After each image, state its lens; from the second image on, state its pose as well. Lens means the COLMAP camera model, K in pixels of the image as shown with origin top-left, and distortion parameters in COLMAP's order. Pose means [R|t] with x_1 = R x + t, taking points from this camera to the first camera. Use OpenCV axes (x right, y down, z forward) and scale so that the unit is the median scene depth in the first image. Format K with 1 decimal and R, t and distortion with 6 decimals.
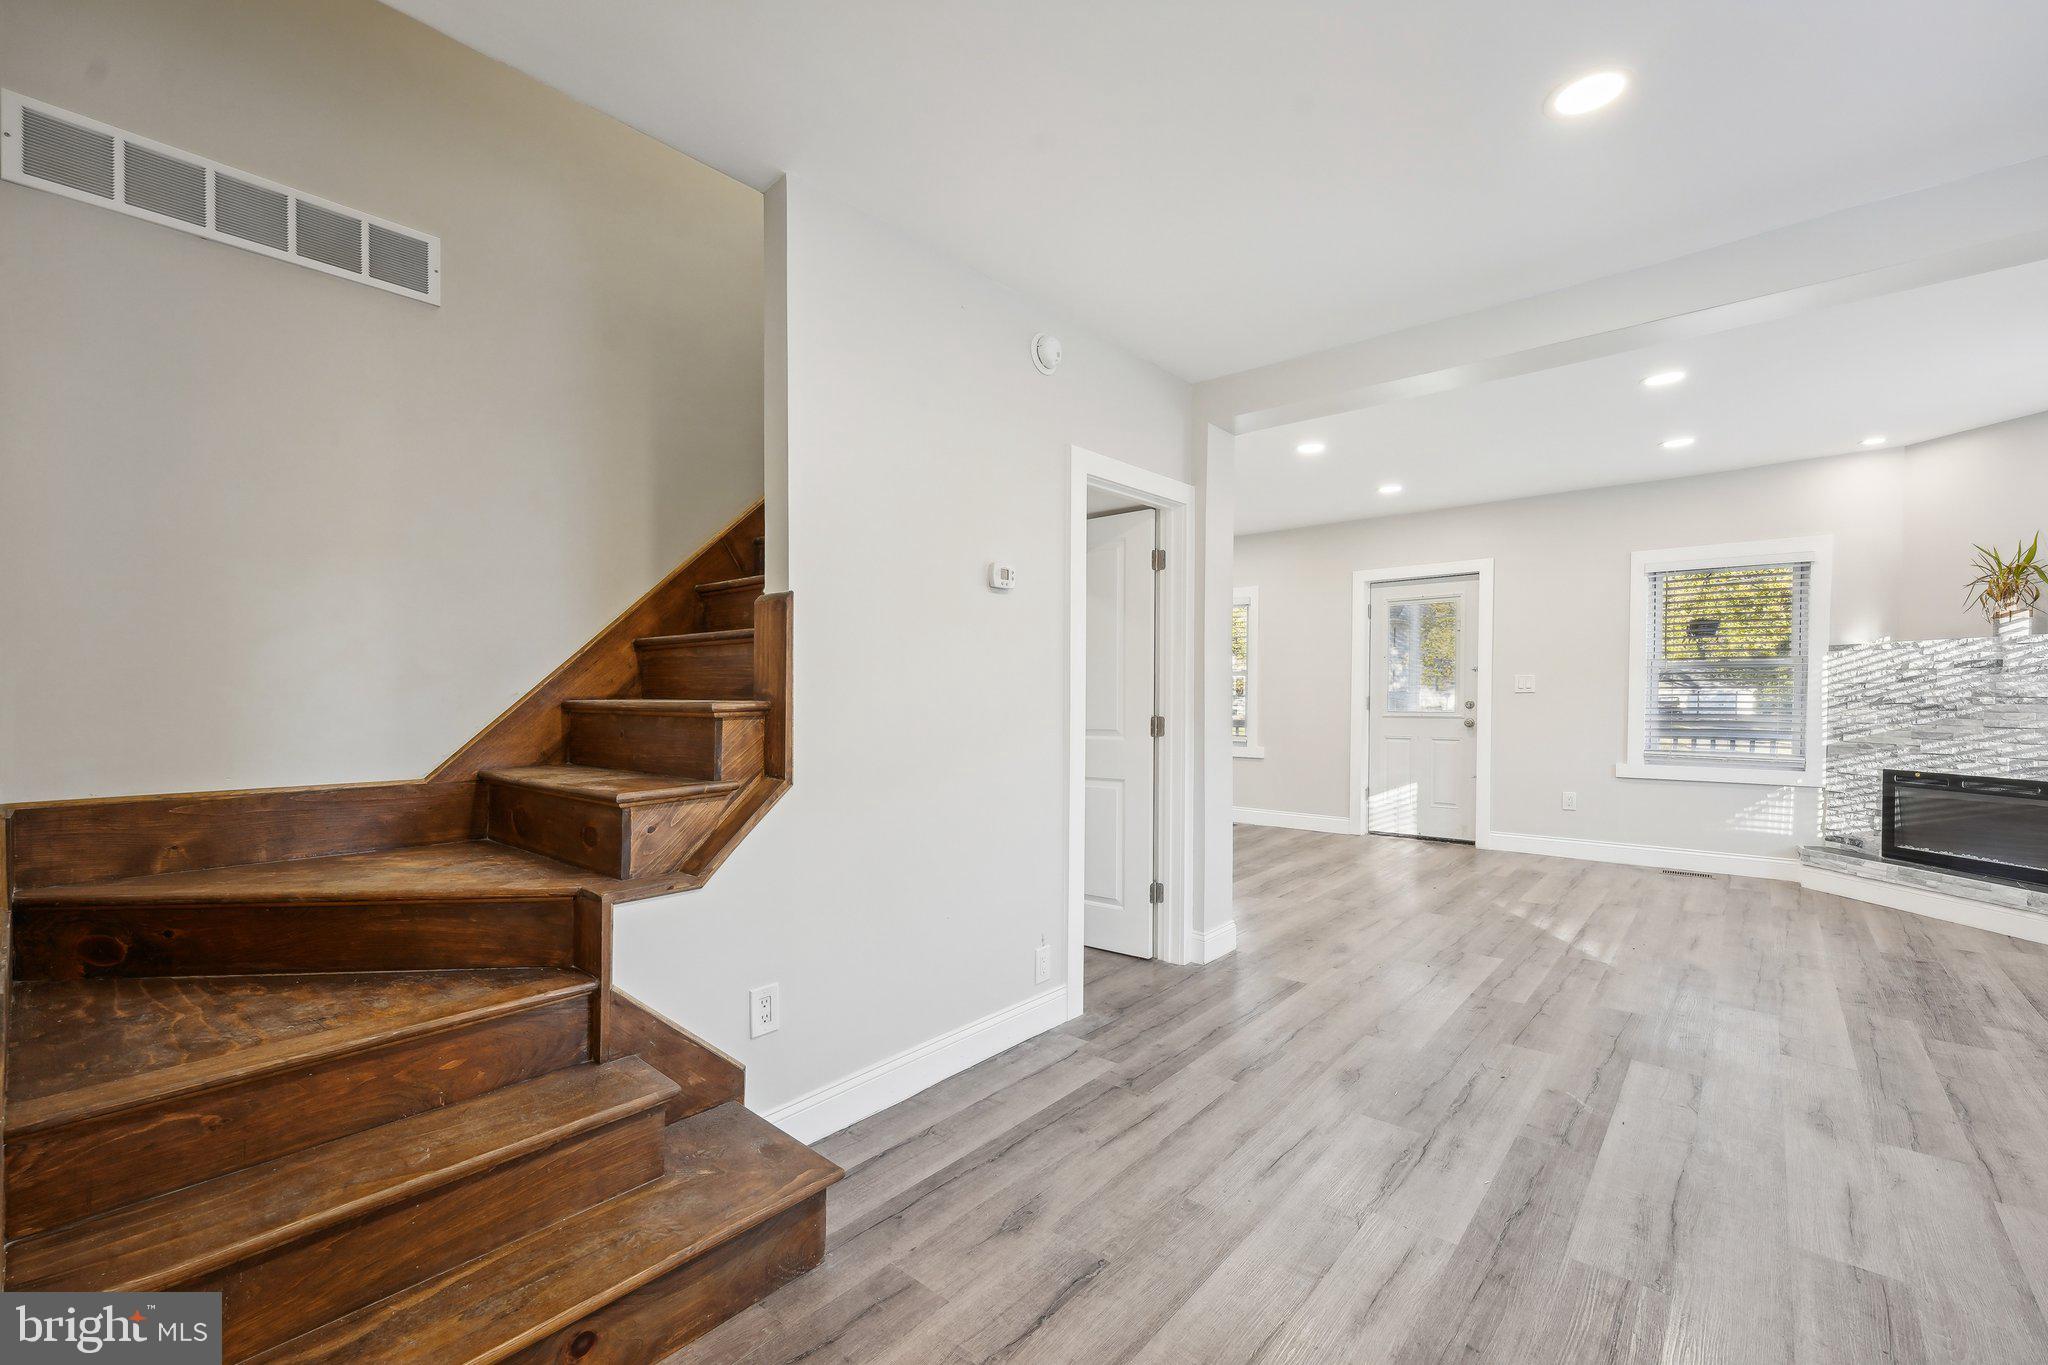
lens RADIAL K [[839.2, 0, 1043.8], [0, 839.2, 710.7], [0, 0, 1]] dist [0.000735, 0.000968]
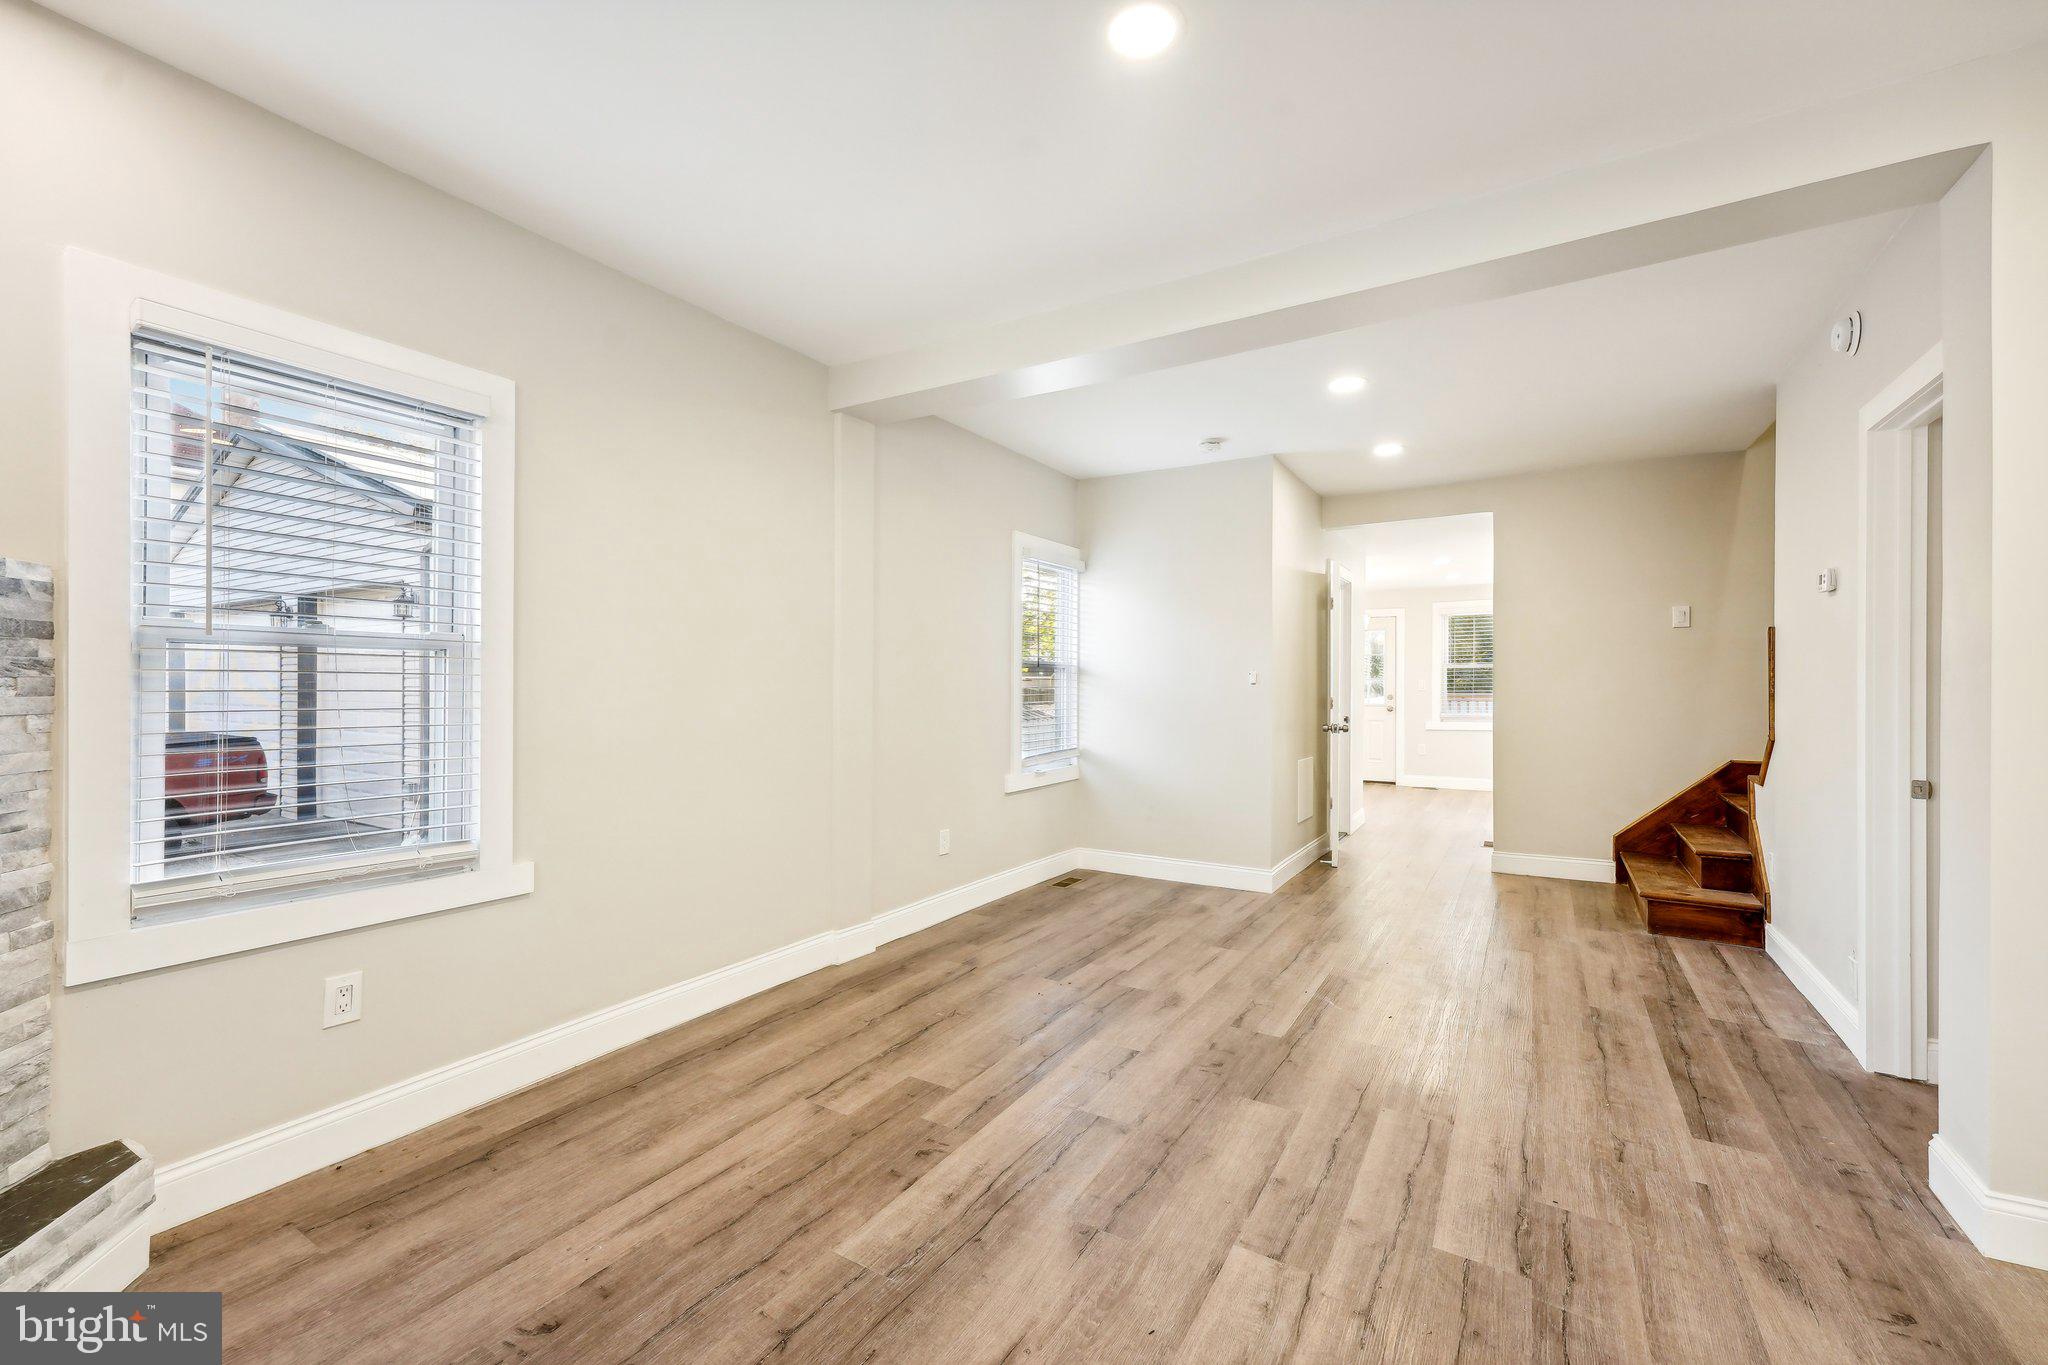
lens RADIAL K [[839.2, 0, 1016.3], [0, 839.2, 681.4], [0, 0, 1]] dist [0.000735, 0.000968]
pose [[-0.988819, 0.004473, -0.149052, 0.711776], [0.001694, 0.999822, 0.018772, -0.032905], [0.149110, 0.018310, -0.988651, 1.193203]]
